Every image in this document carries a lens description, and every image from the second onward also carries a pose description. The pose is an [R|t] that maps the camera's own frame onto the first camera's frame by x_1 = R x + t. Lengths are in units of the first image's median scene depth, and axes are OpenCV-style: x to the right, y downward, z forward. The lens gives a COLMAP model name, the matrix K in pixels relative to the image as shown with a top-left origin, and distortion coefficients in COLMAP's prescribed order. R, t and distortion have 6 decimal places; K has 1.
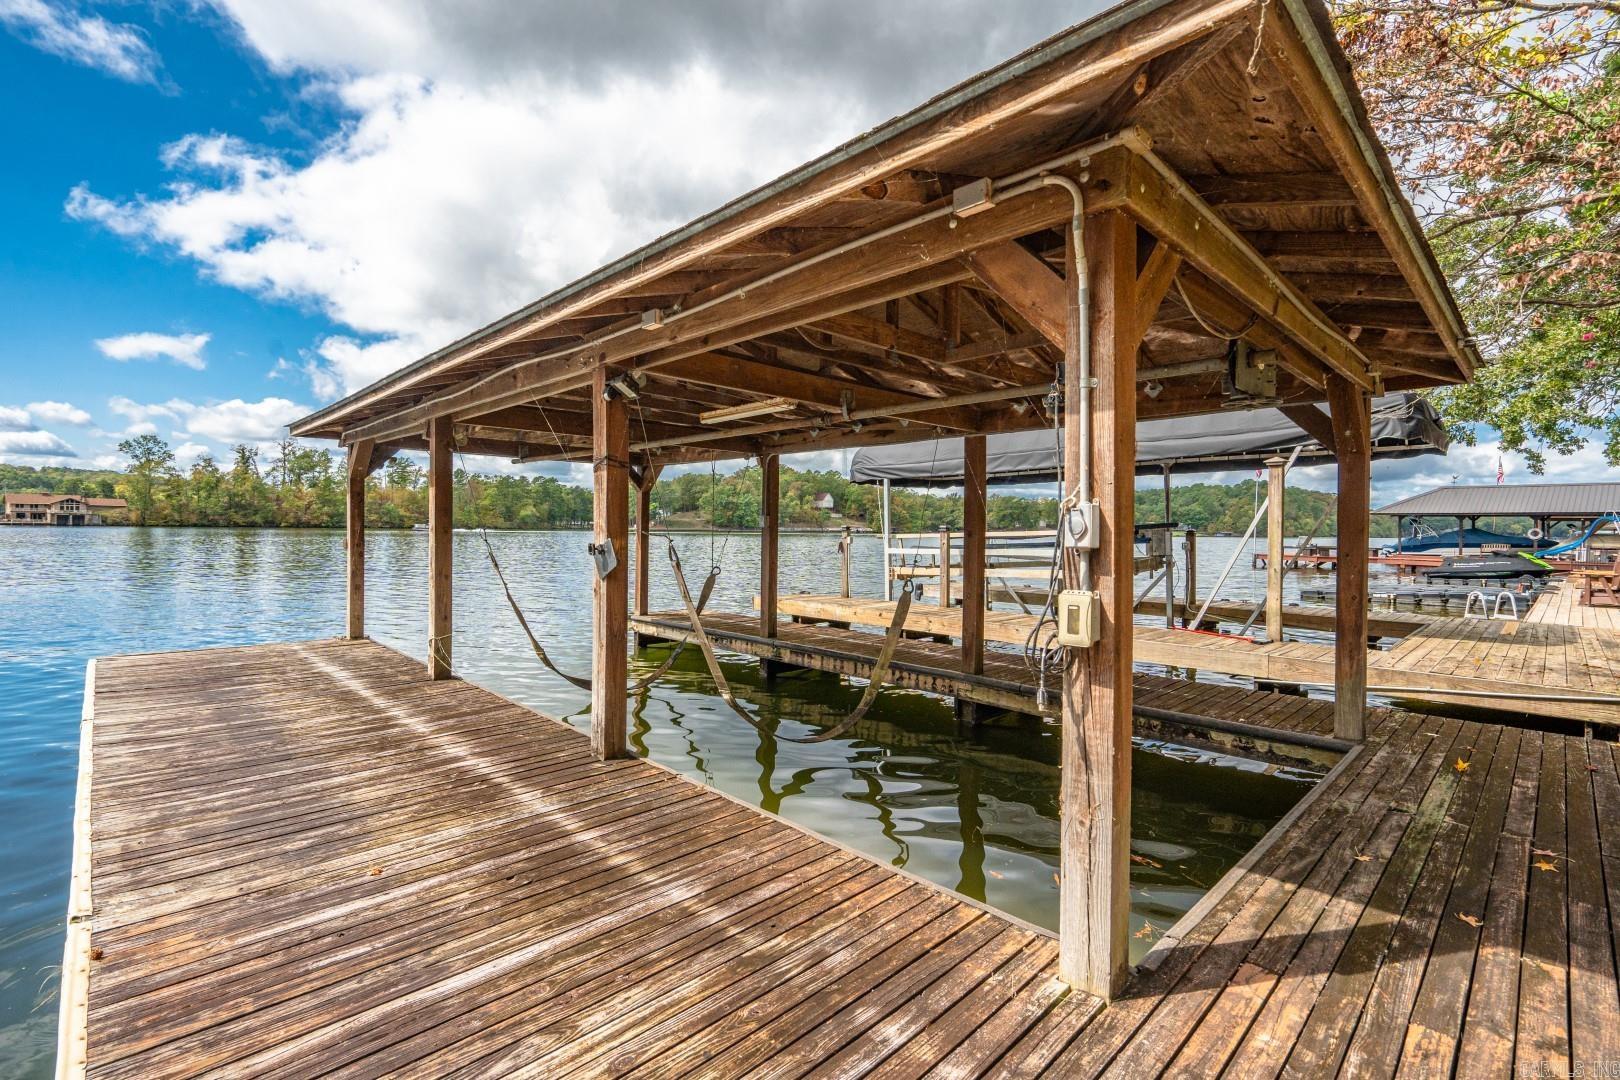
lens RADIAL K [[723.5, 0, 810.0], [0, 723.5, 540.0], [0, 0, 1]] dist [0.001914, -0.017372]
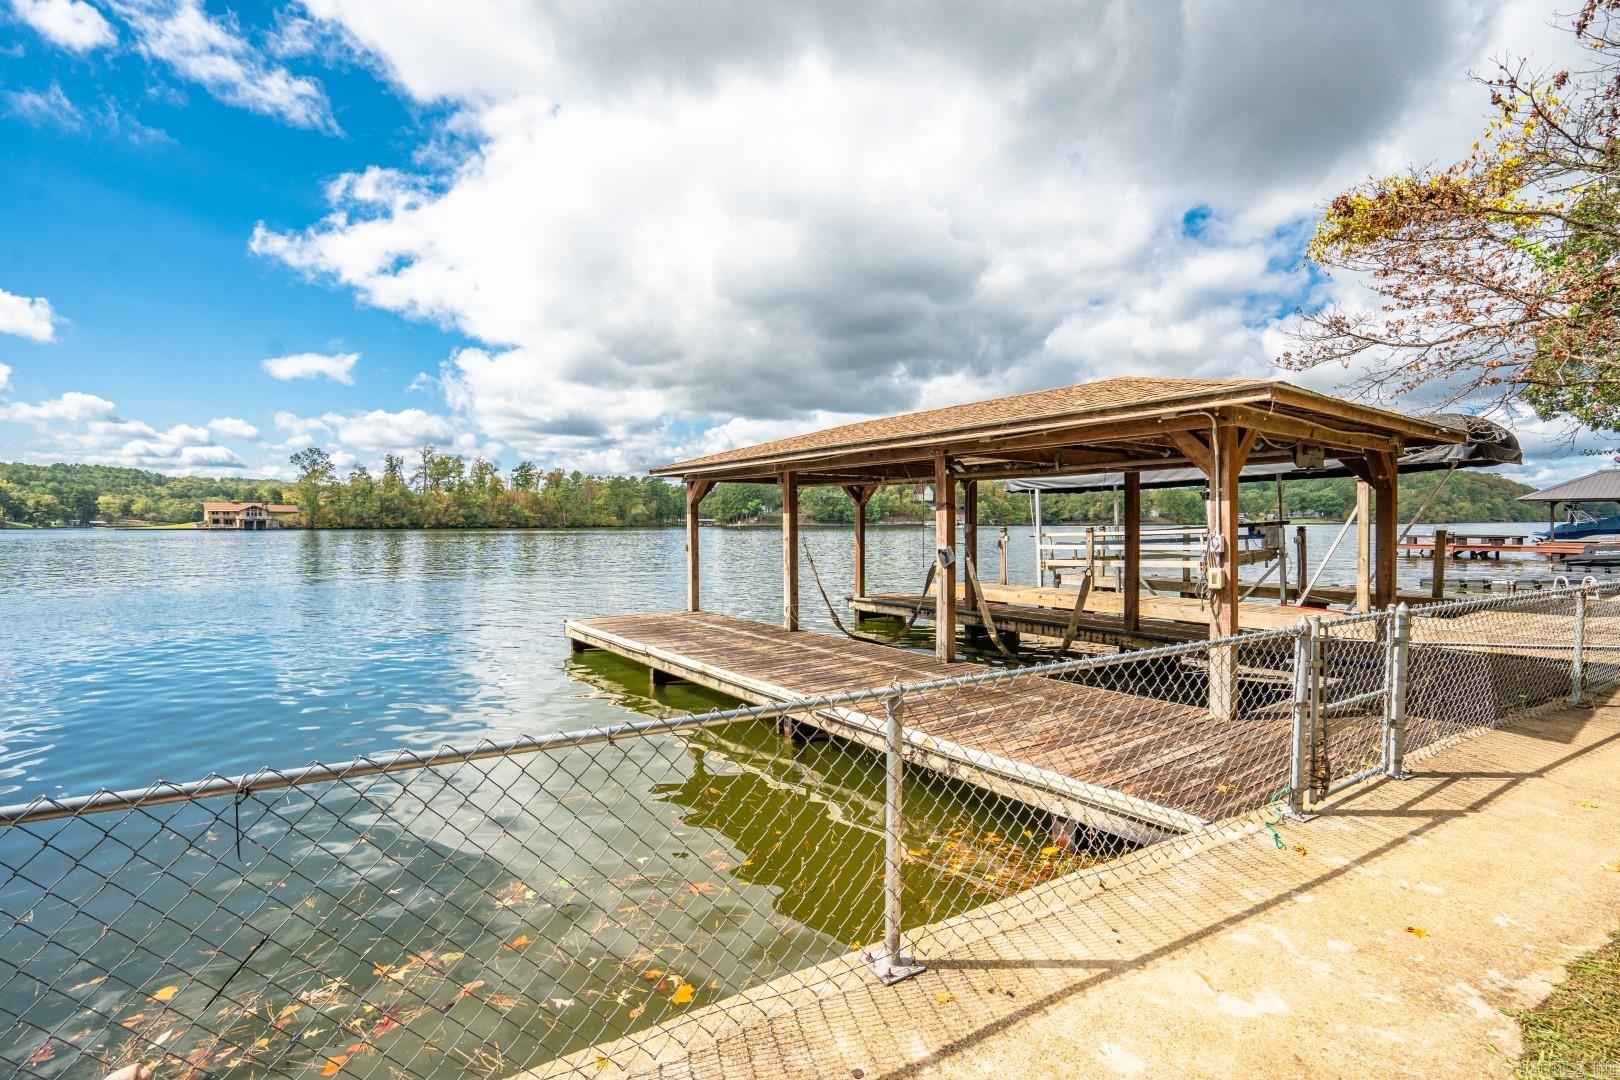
lens RADIAL K [[780.6, 0, 798.9], [0, 780.6, 541.5], [0, 0, 1]] dist [0.013494, -0.000133]
pose [[0.993900, -0.011832, -0.109653, -0.054854], [0.013166, 0.999848, 0.011447, -0.005267], [0.109501, -0.012821, 0.993904, -0.133298]]
